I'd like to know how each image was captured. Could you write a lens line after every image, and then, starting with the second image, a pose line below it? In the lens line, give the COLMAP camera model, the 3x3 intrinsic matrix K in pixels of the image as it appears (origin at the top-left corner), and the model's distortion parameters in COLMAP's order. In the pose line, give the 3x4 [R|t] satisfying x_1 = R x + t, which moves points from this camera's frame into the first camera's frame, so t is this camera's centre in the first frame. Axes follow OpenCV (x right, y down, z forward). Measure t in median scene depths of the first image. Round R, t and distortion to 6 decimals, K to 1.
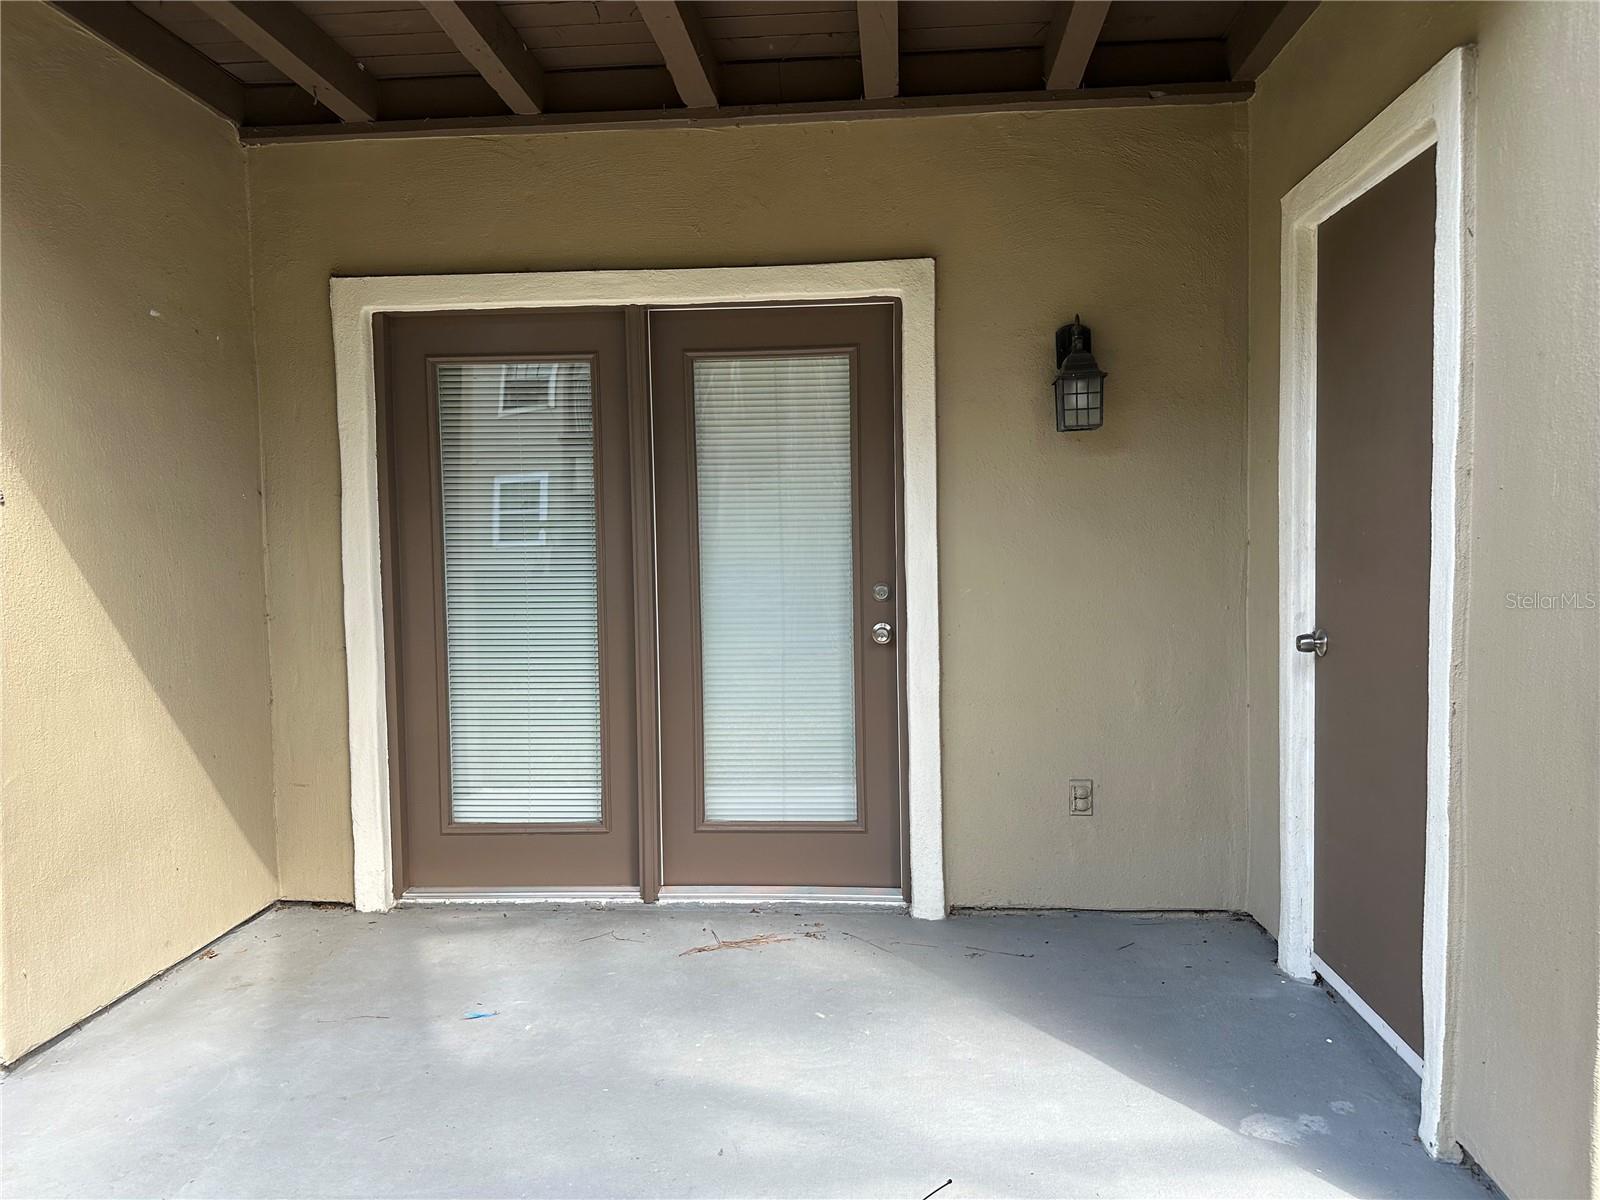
lens RADIAL K [[1113.4, 0, 820.3], [0, 1113.4, 593.8], [0, 0, 1]] dist [0.068571, -0.074579]
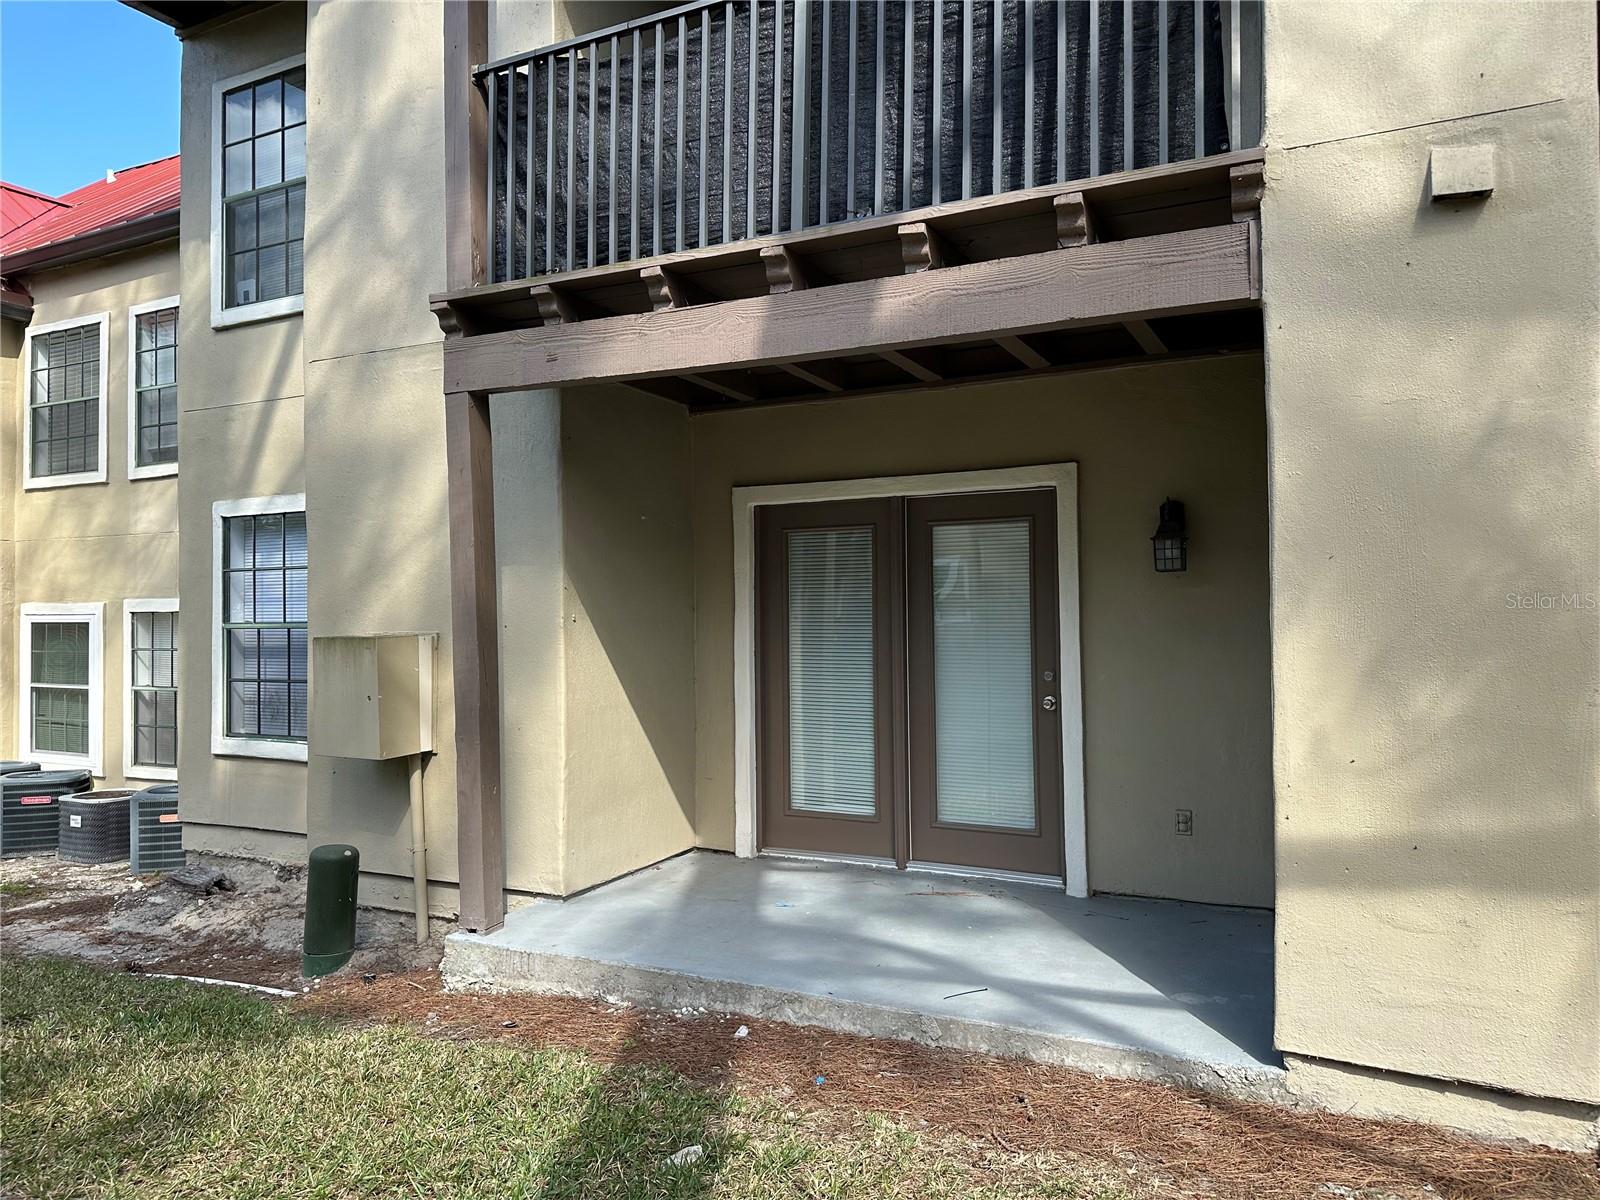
lens RADIAL K [[1113.4, 0, 802.7], [0, 1113.4, 598.6], [0, 0, 1]] dist [0.068571, -0.074579]
pose [[0.921561, 0.003258, -0.388219, 0.340382], [-0.029676, 0.997630, -0.062073, -0.001875], [0.387097, 0.068725, 0.919474, -0.542928]]
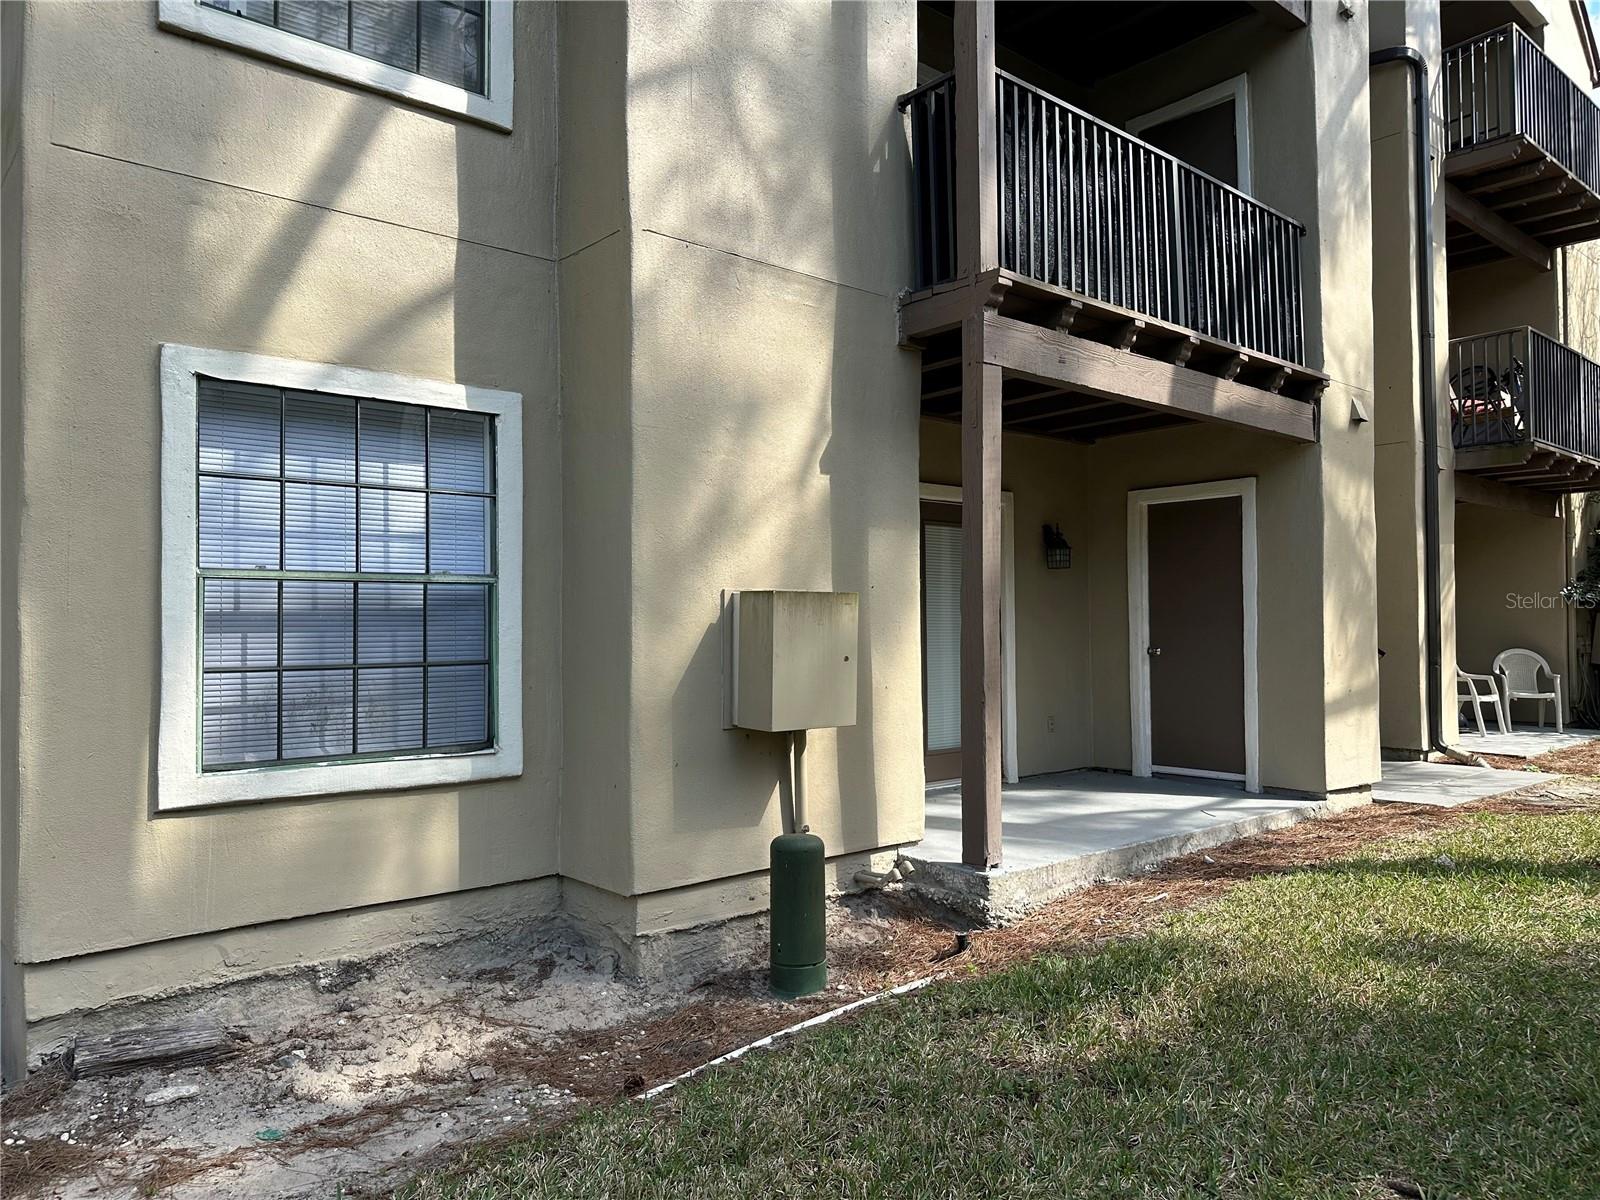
lens RADIAL K [[1113.4, 0, 799.0], [0, 1113.4, 597.9], [0, 0, 1]] dist [0.068571, -0.074579]
pose [[0.709854, 0.032269, 0.703610, -2.648501], [0.034516, 0.996156, -0.080509, 0.124573], [-0.703503, 0.081435, 0.706011, -0.184535]]
